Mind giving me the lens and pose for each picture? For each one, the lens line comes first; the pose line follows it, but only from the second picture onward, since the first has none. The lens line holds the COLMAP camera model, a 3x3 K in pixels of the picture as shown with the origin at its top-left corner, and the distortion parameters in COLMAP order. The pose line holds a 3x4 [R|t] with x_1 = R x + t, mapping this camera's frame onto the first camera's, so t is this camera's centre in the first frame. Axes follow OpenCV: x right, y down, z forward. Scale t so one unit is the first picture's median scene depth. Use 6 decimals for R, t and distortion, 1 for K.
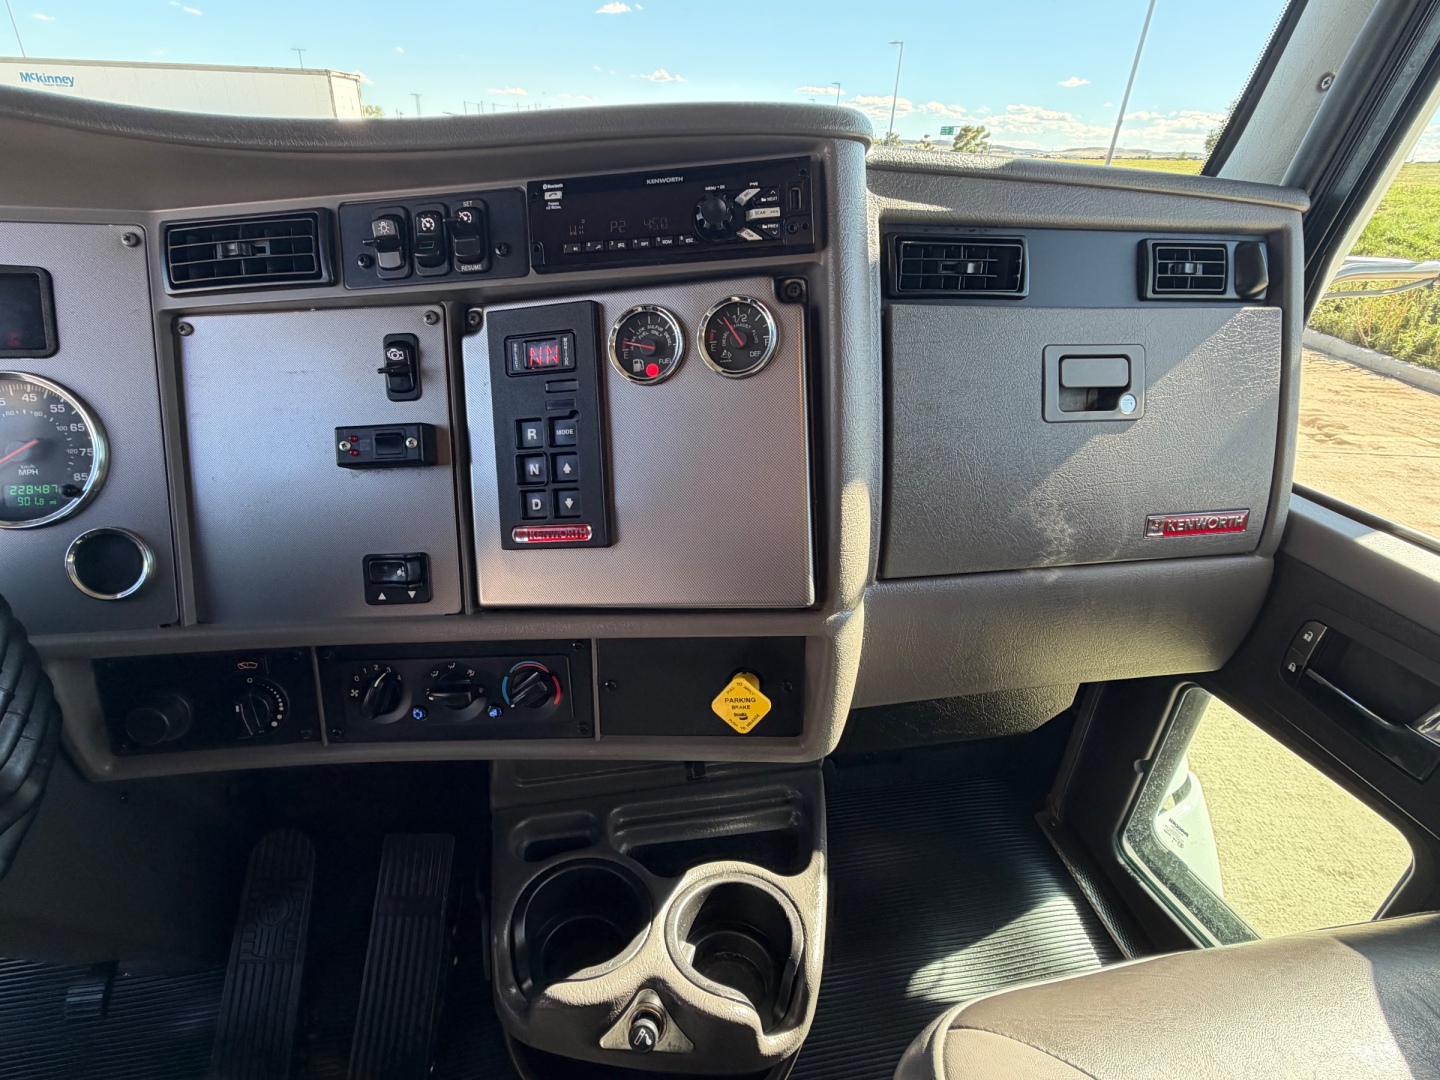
lens RADIAL K [[767.1, 0, 720.0], [0, 767.1, 540.0], [0, 0, 1]] dist [-0.000066, 0.000240]
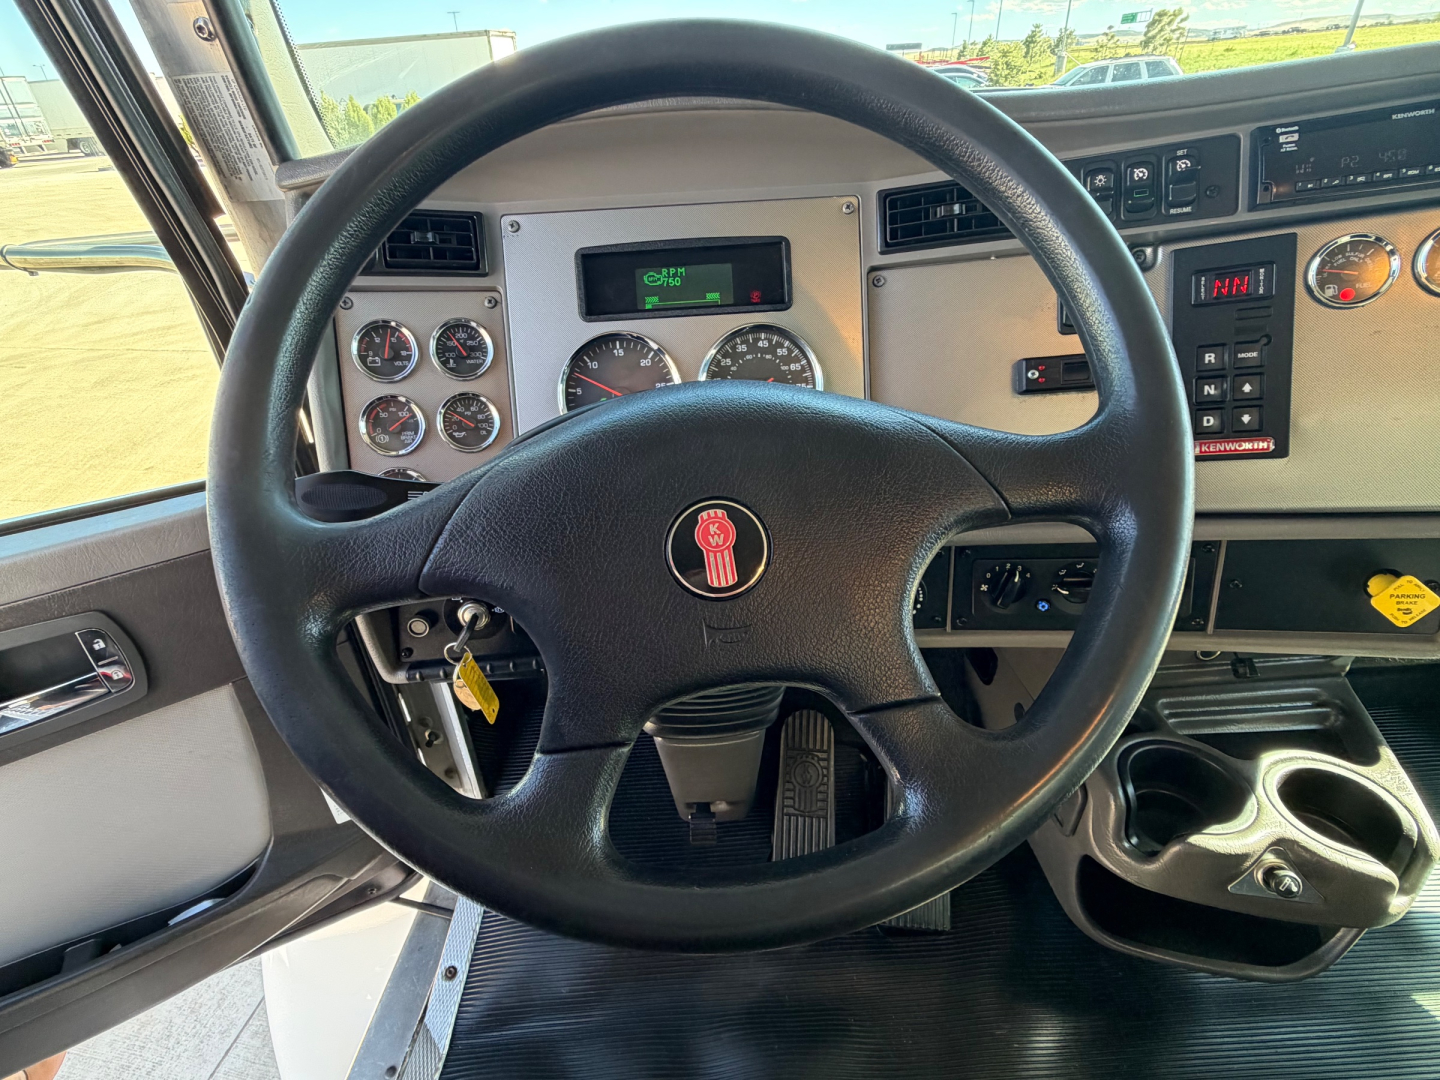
lens RADIAL K [[767.1, 0, 720.0], [0, 767.1, 540.0], [0, 0, 1]] dist [-0.000066, 0.000240]
pose [[0.981367, 0.008431, -0.191958, -0.732986], [0.005440, 0.997417, 0.071619, 0.043895], [0.192066, -0.071329, 0.978786, -0.262442]]
